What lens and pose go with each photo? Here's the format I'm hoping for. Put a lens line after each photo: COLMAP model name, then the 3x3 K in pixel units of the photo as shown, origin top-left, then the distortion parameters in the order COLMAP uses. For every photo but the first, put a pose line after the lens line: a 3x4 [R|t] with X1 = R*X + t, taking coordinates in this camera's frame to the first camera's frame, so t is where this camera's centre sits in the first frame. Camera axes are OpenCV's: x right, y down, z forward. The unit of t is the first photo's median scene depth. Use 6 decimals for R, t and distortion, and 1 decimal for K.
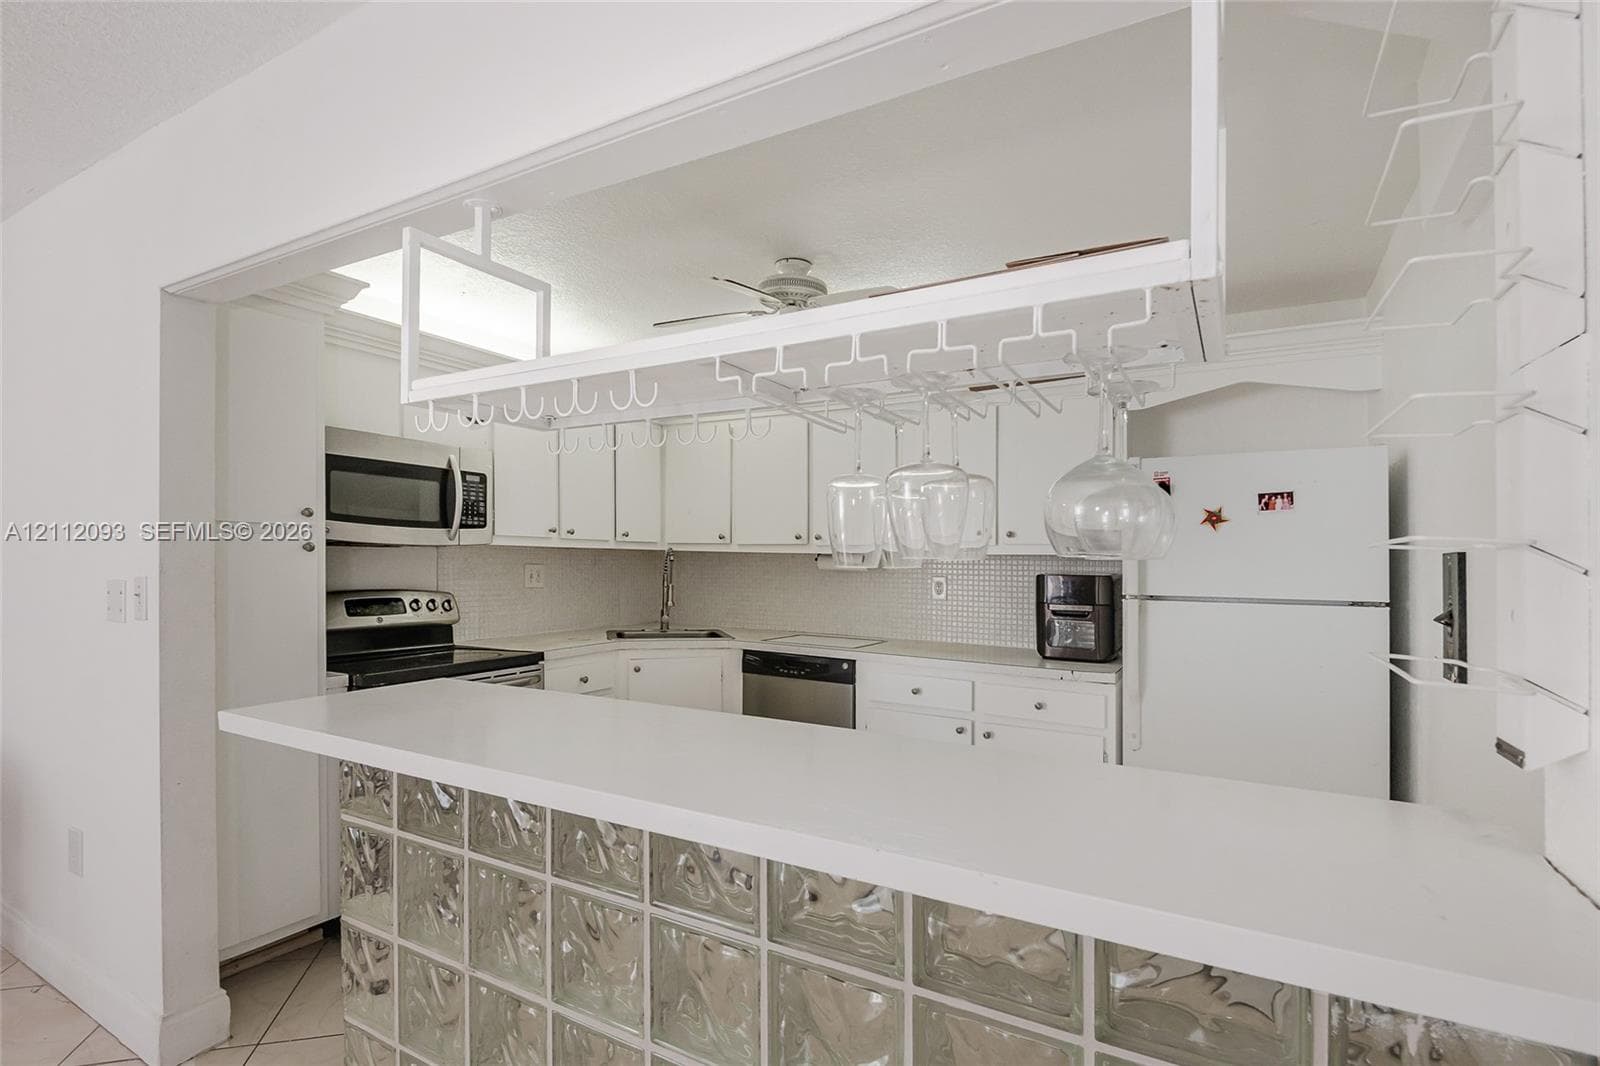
lens RADIAL K [[713.7, 0, 765.1], [0, 713.7, 527.4], [0, 0, 1]] dist [0.003198, 0.000639]
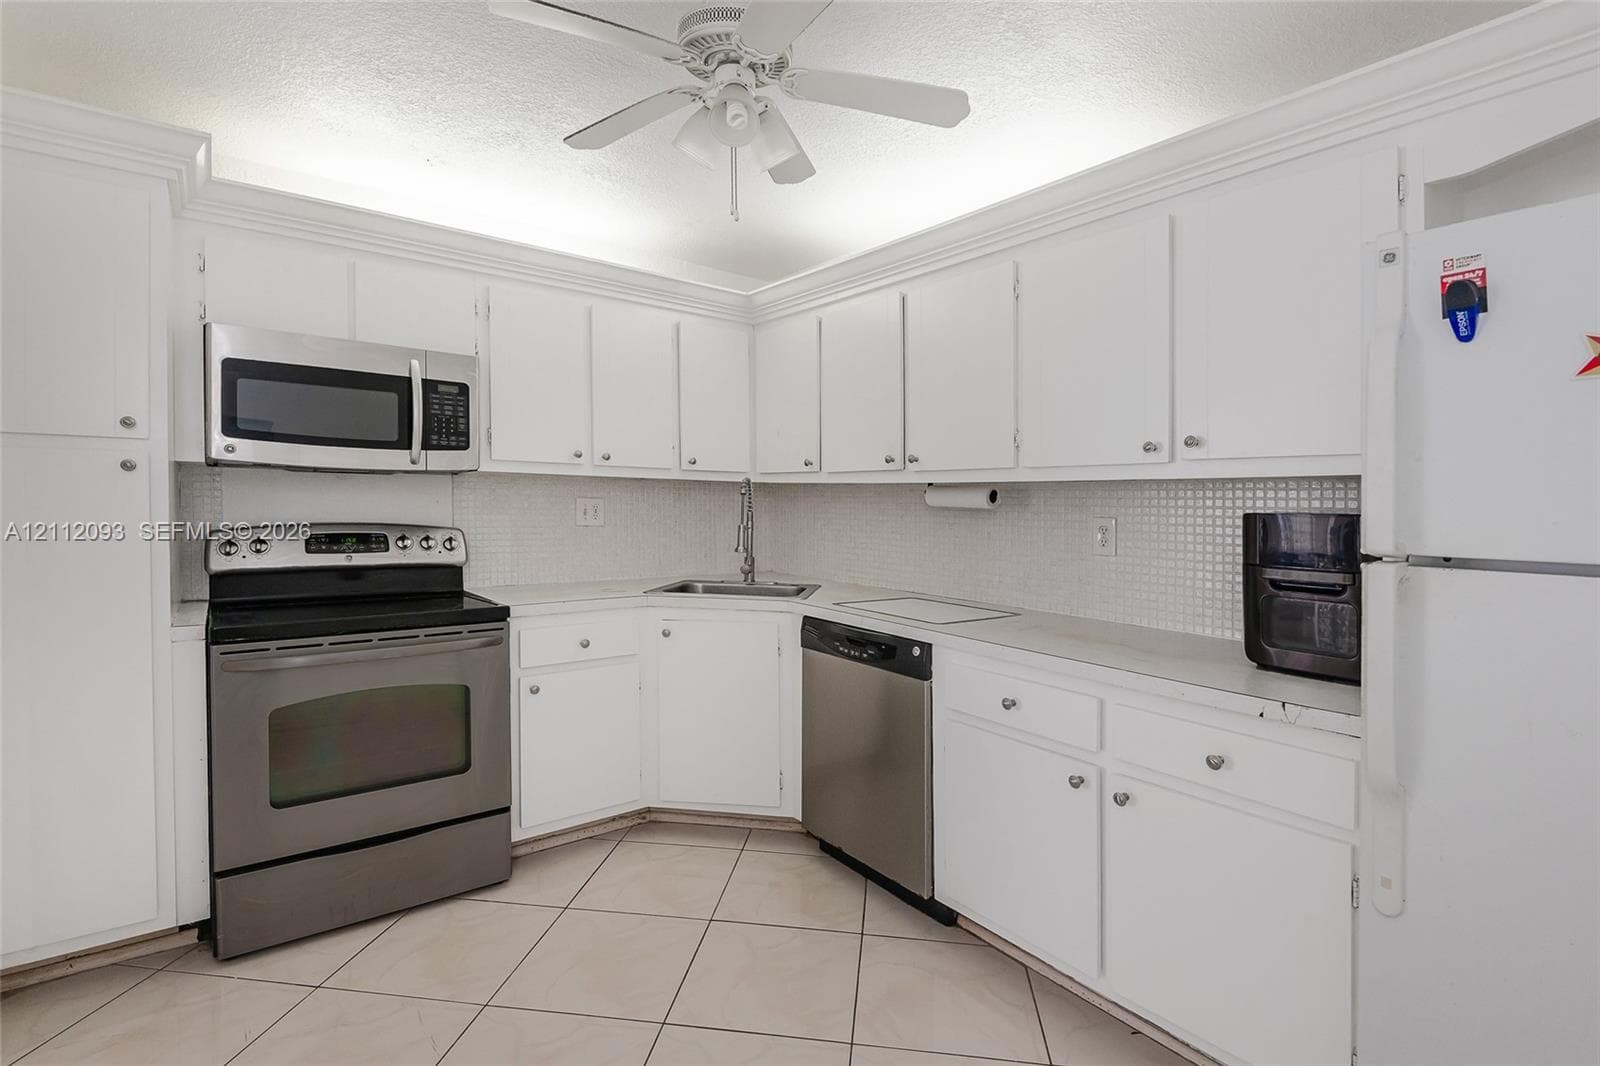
lens RADIAL K [[734.8, 0, 795.3], [0, 734.8, 477.8], [0, 0, 1]] dist [0.005421, -0.000679]
pose [[0.936422, -0.007475, -0.350797, 0.254343], [0.009607, 0.999944, 0.004339, 0.032655], [0.350745, -0.007434, 0.936442, 0.344067]]
